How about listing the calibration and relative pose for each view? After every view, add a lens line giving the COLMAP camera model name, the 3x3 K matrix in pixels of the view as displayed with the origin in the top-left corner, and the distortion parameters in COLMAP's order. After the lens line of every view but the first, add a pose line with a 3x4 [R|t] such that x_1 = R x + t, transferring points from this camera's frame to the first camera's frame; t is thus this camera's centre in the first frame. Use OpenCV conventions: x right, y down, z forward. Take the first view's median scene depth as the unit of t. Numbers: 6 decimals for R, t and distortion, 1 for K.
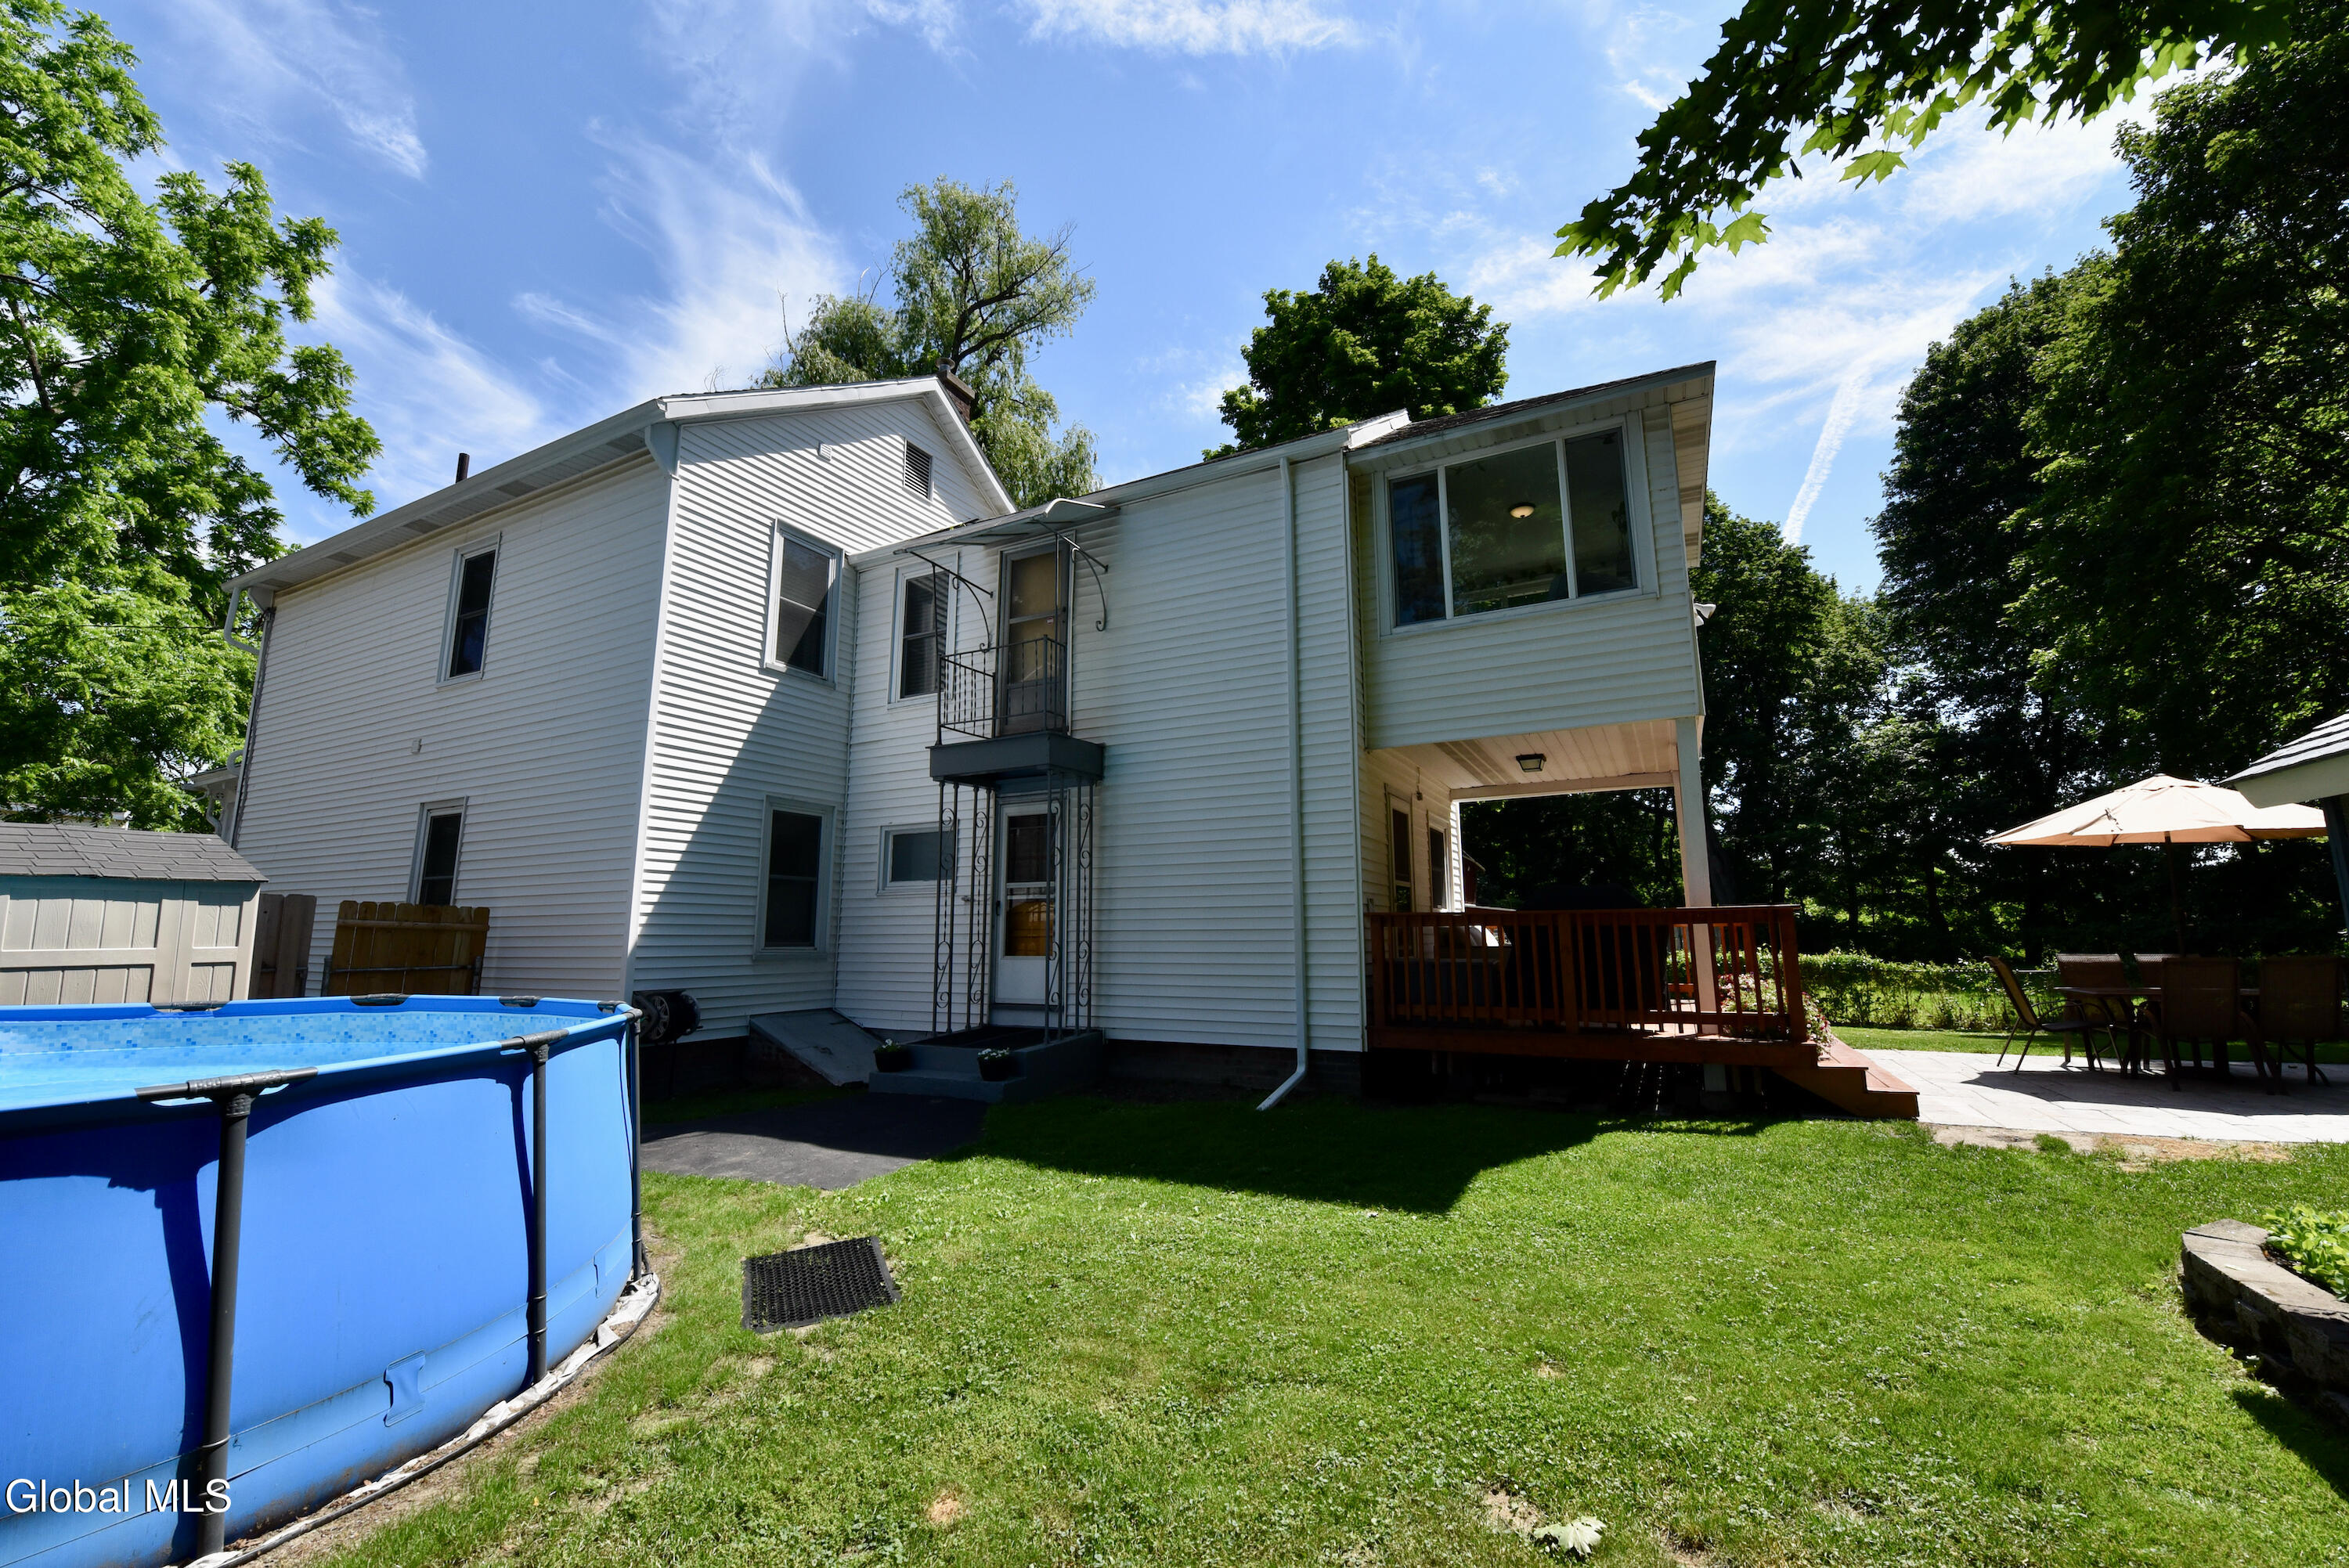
lens RADIAL K [[953.4, 0, 1172.6], [0, 953.4, 779.4], [0, 0, 1]] dist [-0.014779, -0.001944]
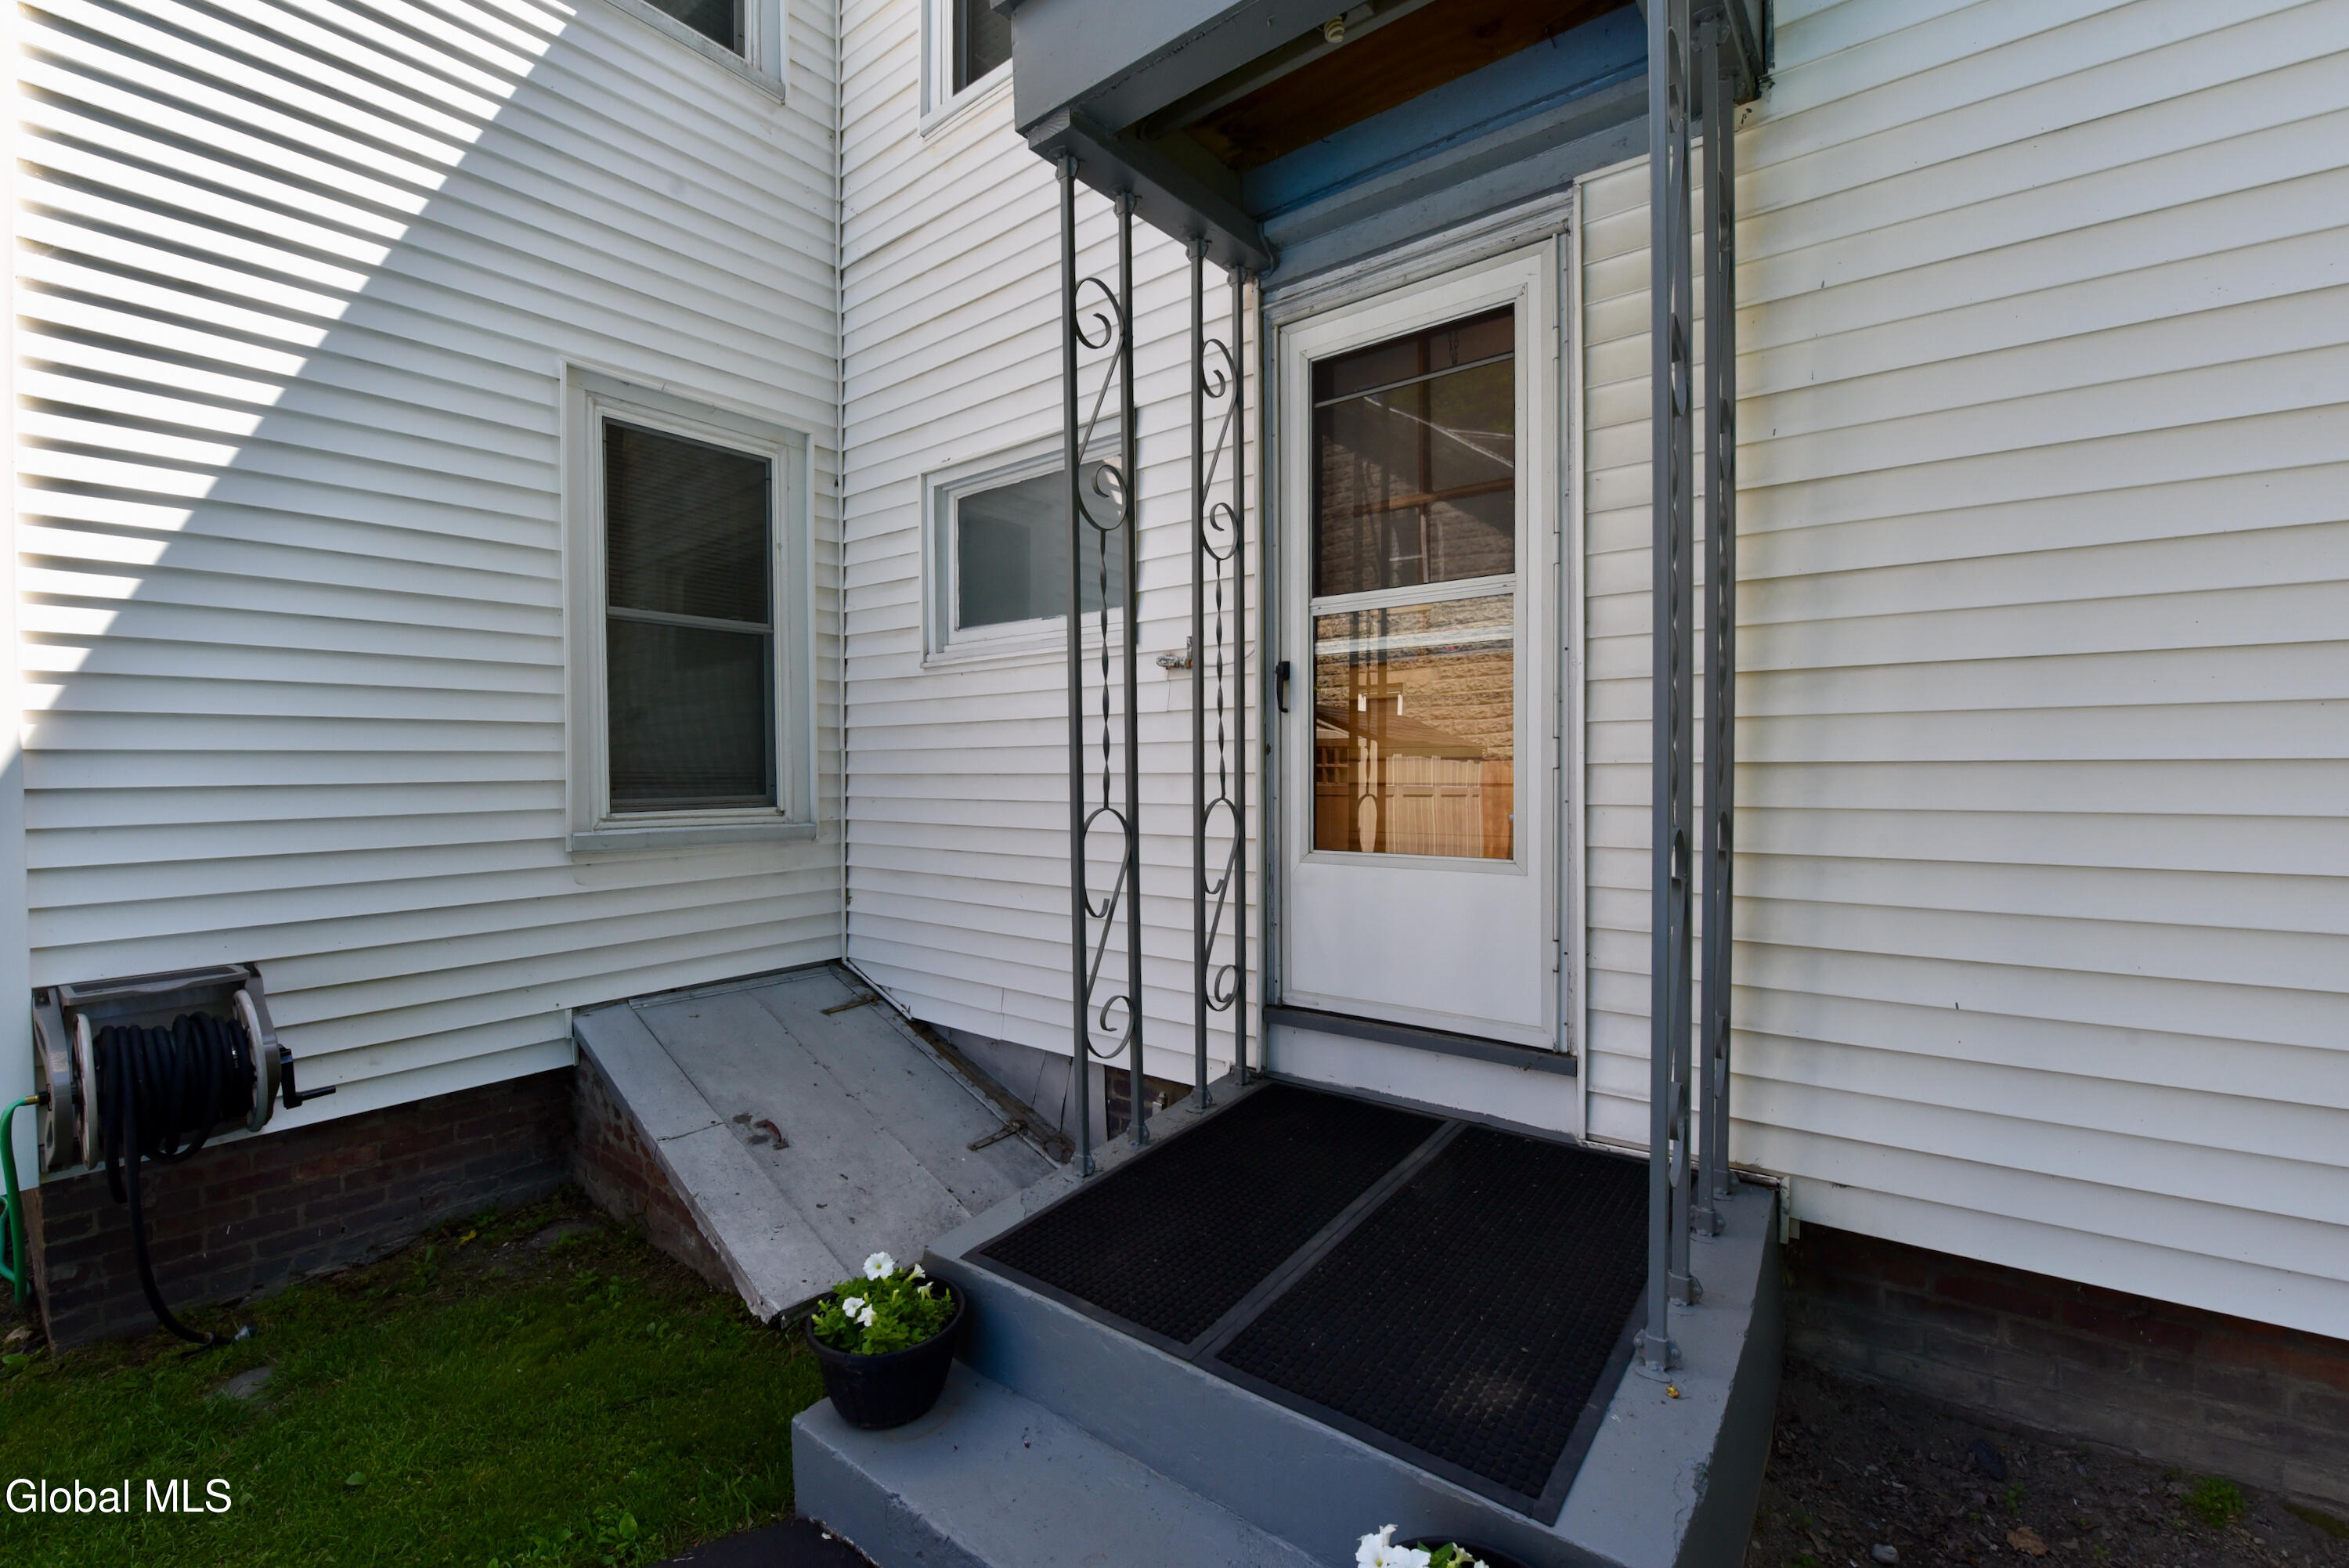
lens RADIAL K [[953.4, 0, 1192.2], [0, 953.4, 771.1], [0, 0, 1]] dist [-0.014779, -0.001944]
pose [[0.987095, -0.004733, -0.160067, -0.163491], [0.032120, 0.985102, 0.168944, 0.109712], [0.156883, -0.171905, 0.972541, 0.704154]]
